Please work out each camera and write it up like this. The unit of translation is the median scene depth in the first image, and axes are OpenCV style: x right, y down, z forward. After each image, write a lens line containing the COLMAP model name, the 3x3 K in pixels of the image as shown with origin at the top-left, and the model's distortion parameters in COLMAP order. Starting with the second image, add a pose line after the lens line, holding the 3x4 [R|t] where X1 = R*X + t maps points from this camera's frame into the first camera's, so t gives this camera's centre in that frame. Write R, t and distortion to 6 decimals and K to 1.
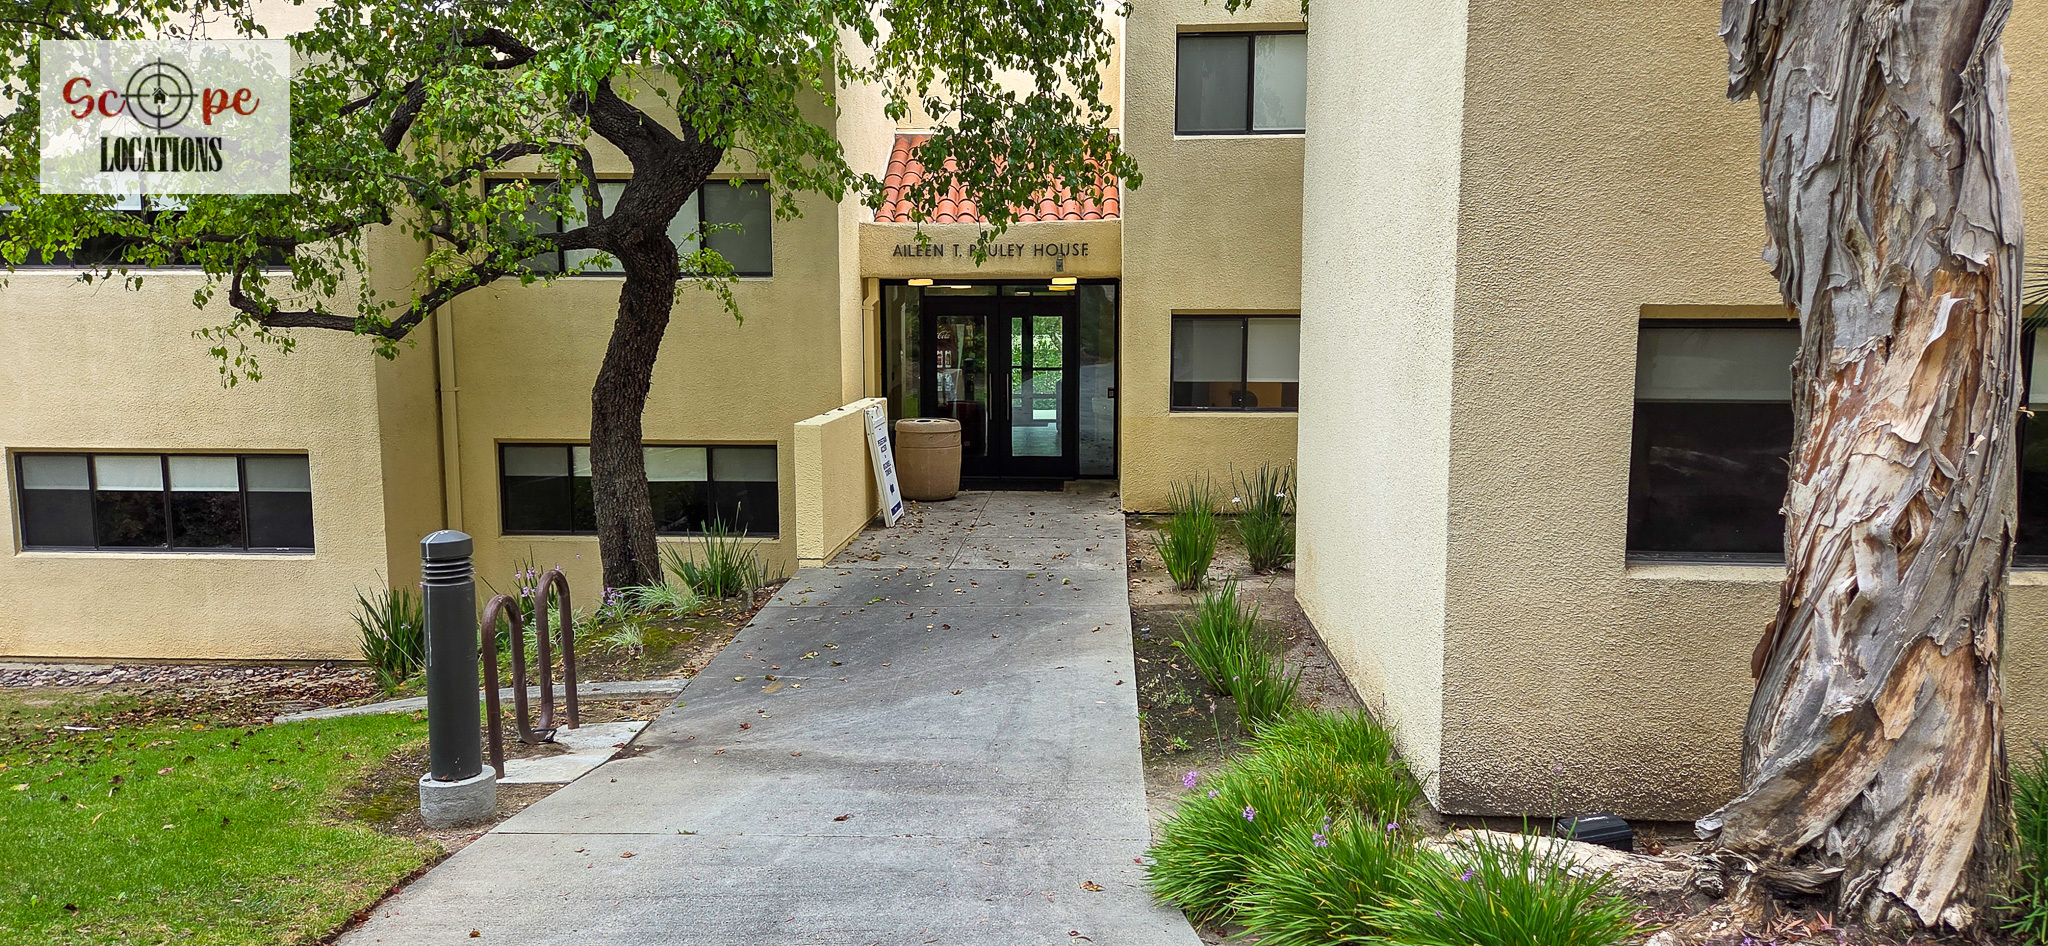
lens RADIAL K [[1369.8, 0, 1024.2], [0, 1369.8, 486.1], [0, 0, 1]] dist [0.065709, -0.050040]
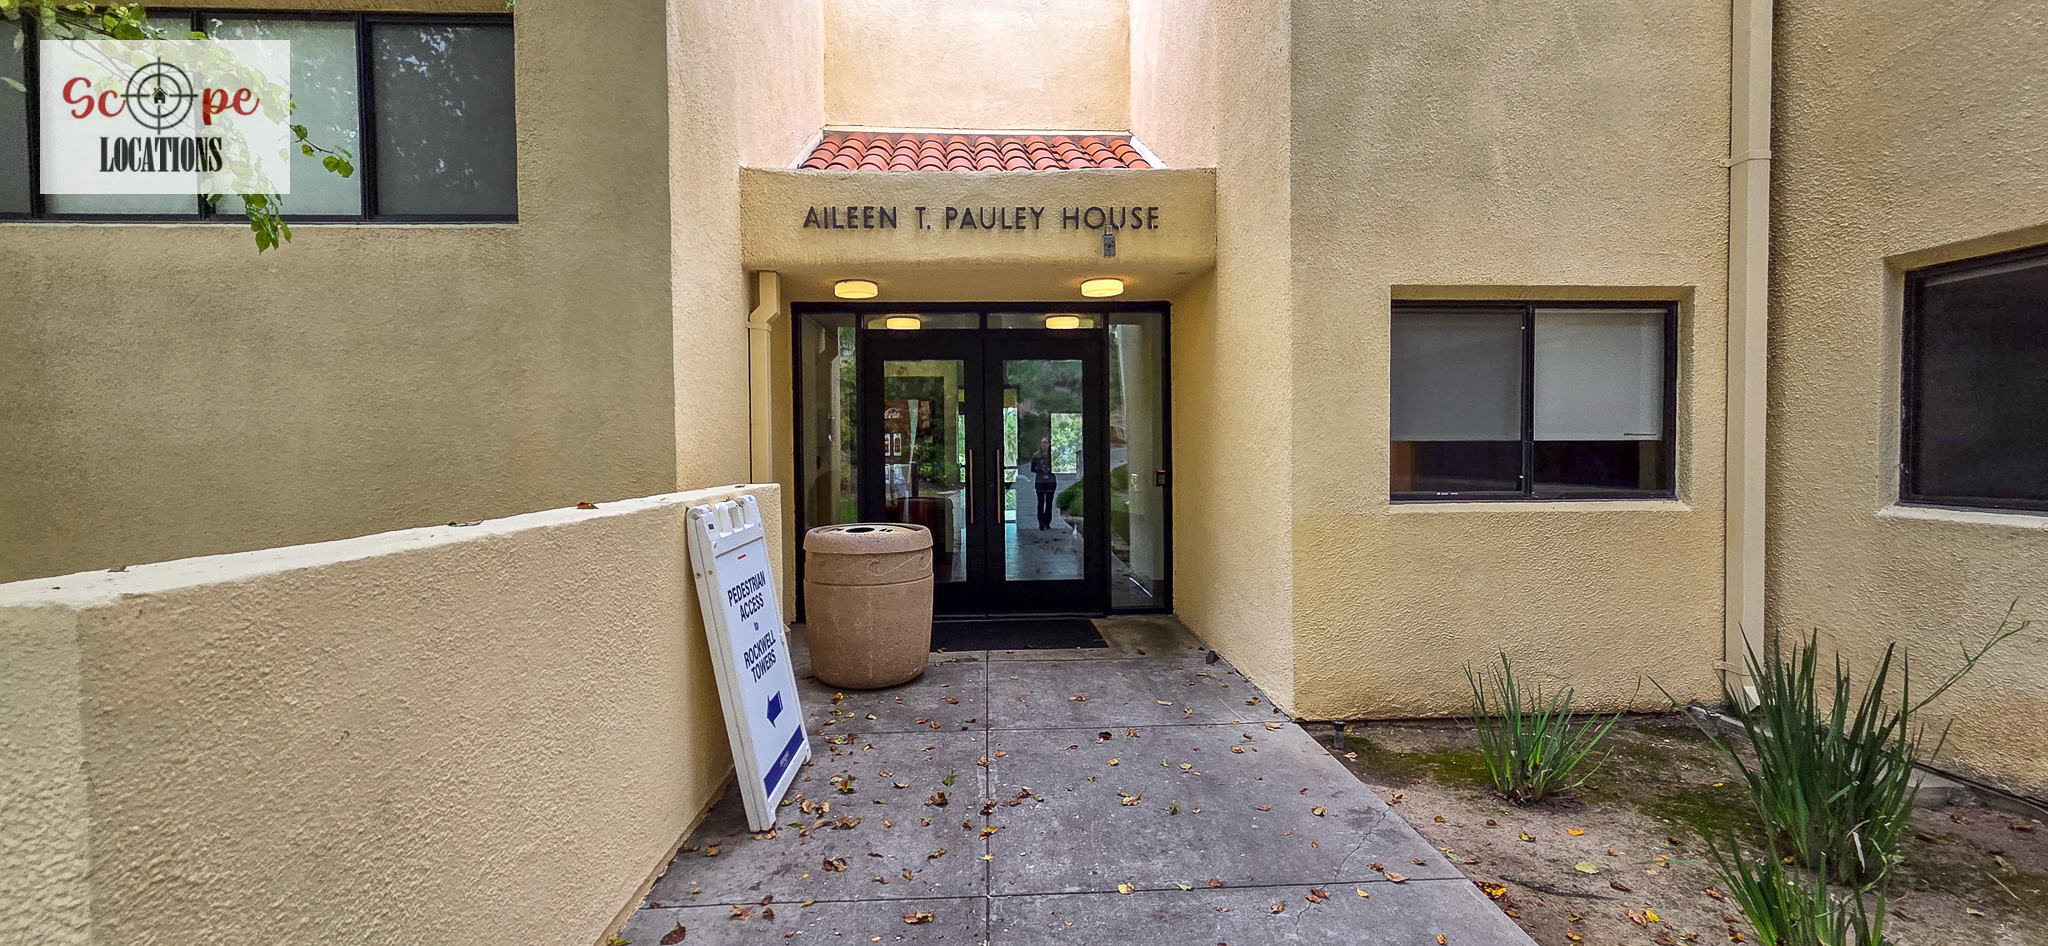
lens RADIAL K [[844.9, 0, 1033.5], [0, 844.9, 470.1], [0, 0, 1]] dist [-0.000523, 0.002082]
pose [[0.993216, -0.010915, 0.115771, -0.072512], [0.022803, 0.994537, -0.101865, -0.057820], [-0.114027, 0.103814, 0.988039, 1.081913]]
